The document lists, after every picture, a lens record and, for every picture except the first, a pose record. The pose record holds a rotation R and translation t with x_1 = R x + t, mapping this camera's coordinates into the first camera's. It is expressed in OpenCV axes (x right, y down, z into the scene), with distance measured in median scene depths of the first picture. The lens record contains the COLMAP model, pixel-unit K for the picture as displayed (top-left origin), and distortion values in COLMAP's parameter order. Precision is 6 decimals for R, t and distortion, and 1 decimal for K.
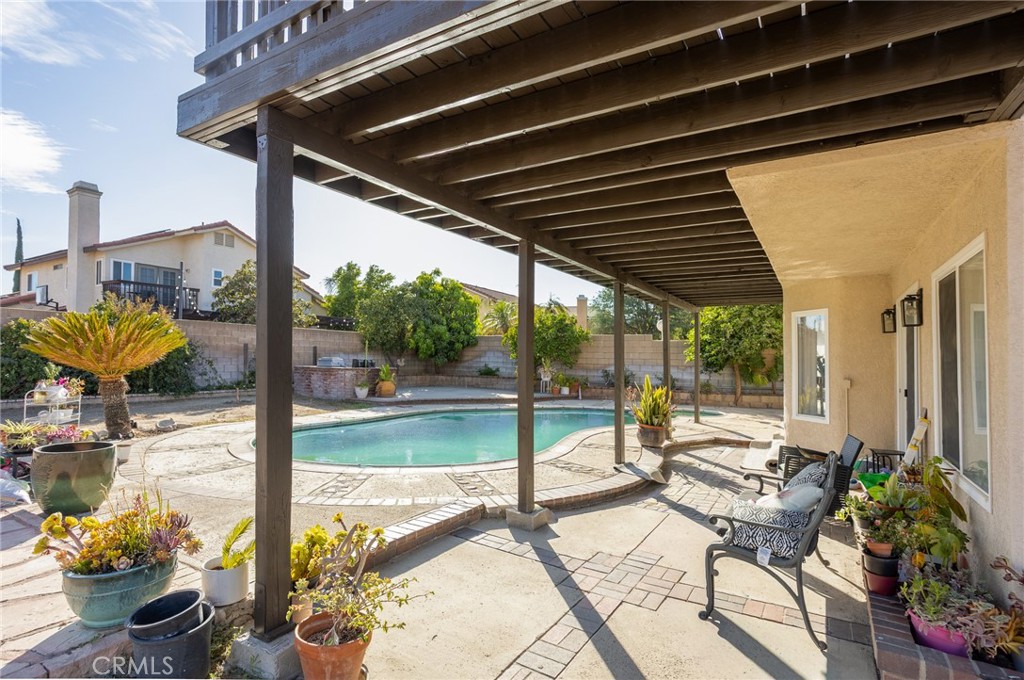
lens RADIAL K [[494.4, 0, 515.8], [0, 494.4, 328.4], [0, 0, 1]] dist [-0.001335, -0.000218]
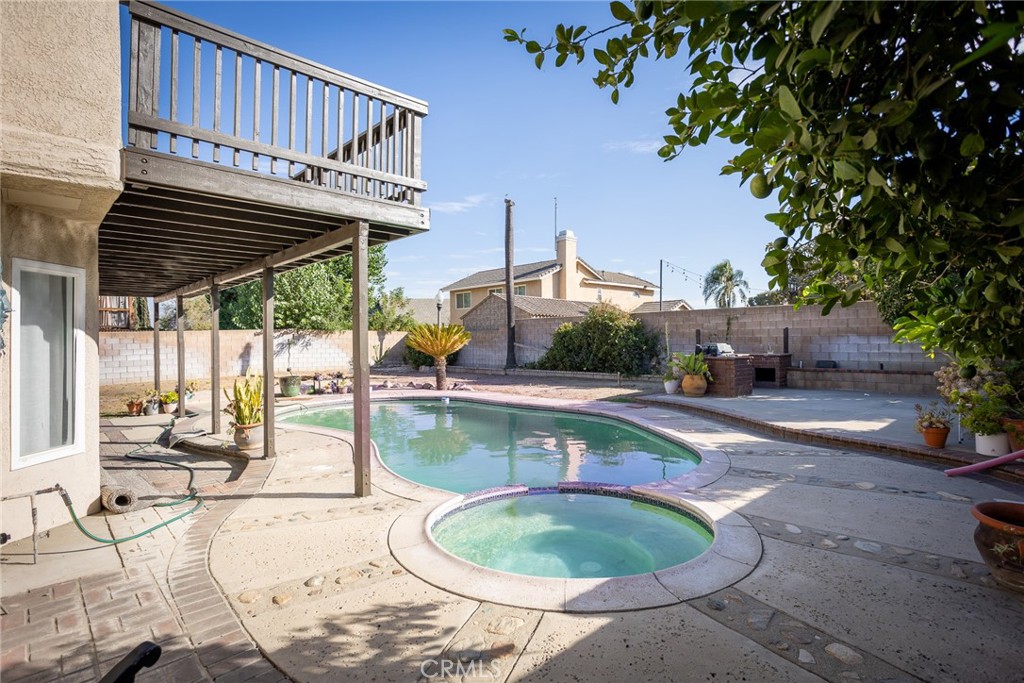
lens RADIAL K [[555.1, 0, 512.0], [0, 555.1, 341.5], [0, 0, 1]] dist [-0.051207, 0.028194]
pose [[-0.230296, -0.014218, -0.973017, 0.463462], [0.069237, 0.997120, -0.030957, 0.049330], [0.970654, -0.074498, -0.228648, 0.728118]]
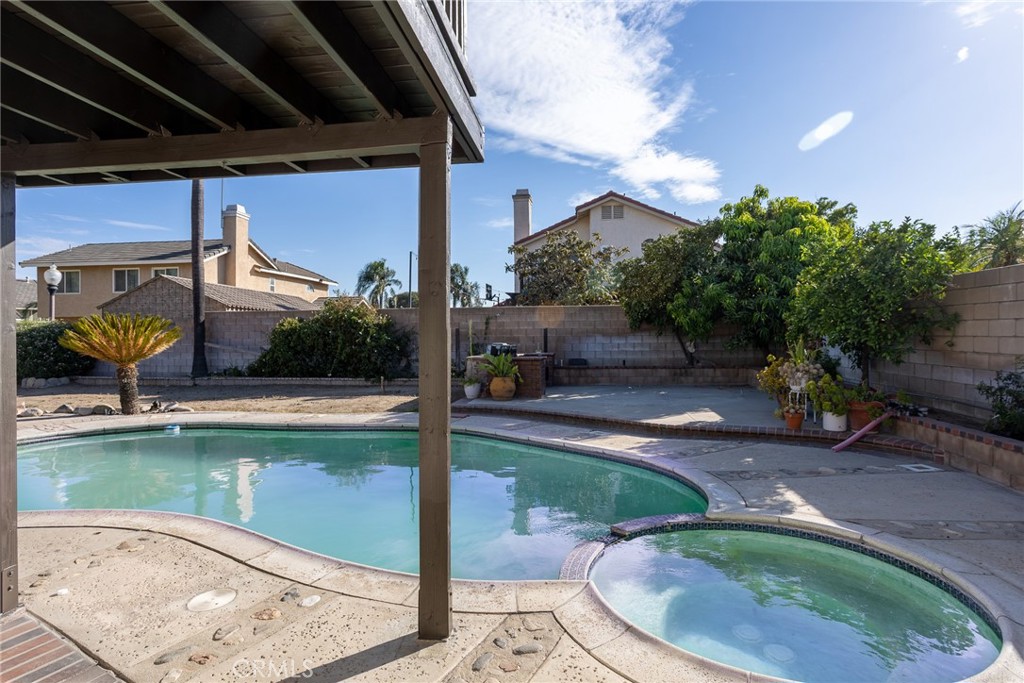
lens RADIAL K [[555.1, 0, 512.0], [0, 555.1, 341.5], [0, 0, 1]] dist [-0.051207, 0.028194]
pose [[0.458186, -0.011238, -0.888785, 0.329223], [0.072398, 0.997070, 0.024715, 0.028761], [0.885903, -0.075670, 0.457657, 0.505331]]
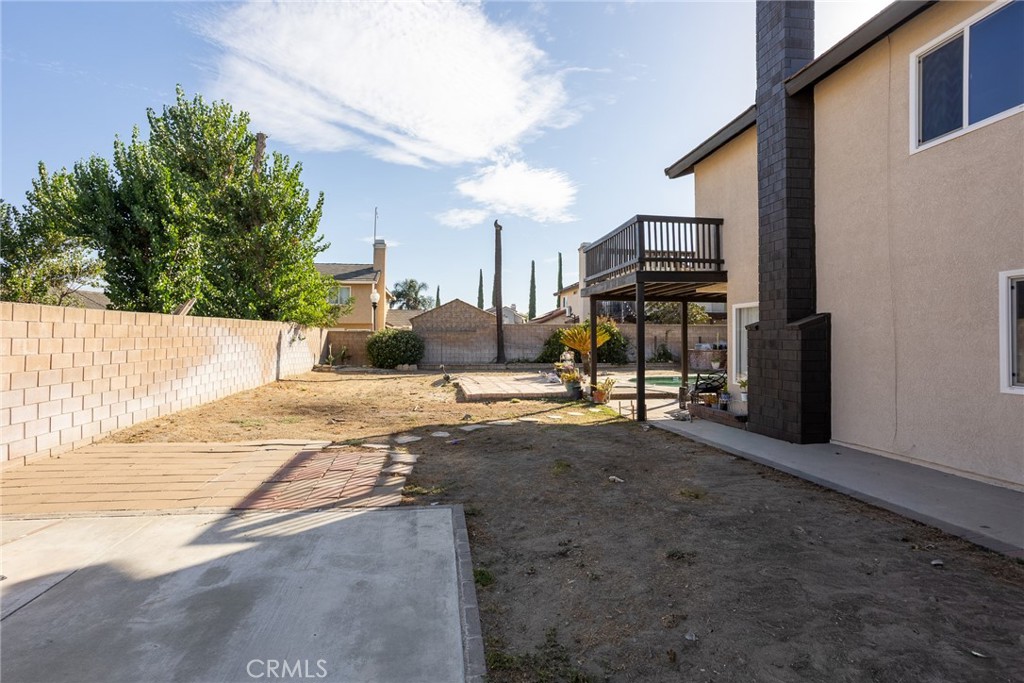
lens RADIAL K [[555.1, 0, 512.0], [0, 555.1, 341.5], [0, 0, 1]] dist [-0.051207, 0.028194]
pose [[0.634608, -0.022360, -0.772510, 0.442898], [0.059561, 0.998023, 0.020042, -0.013940], [0.770535, -0.058731, 0.634686, -0.423700]]
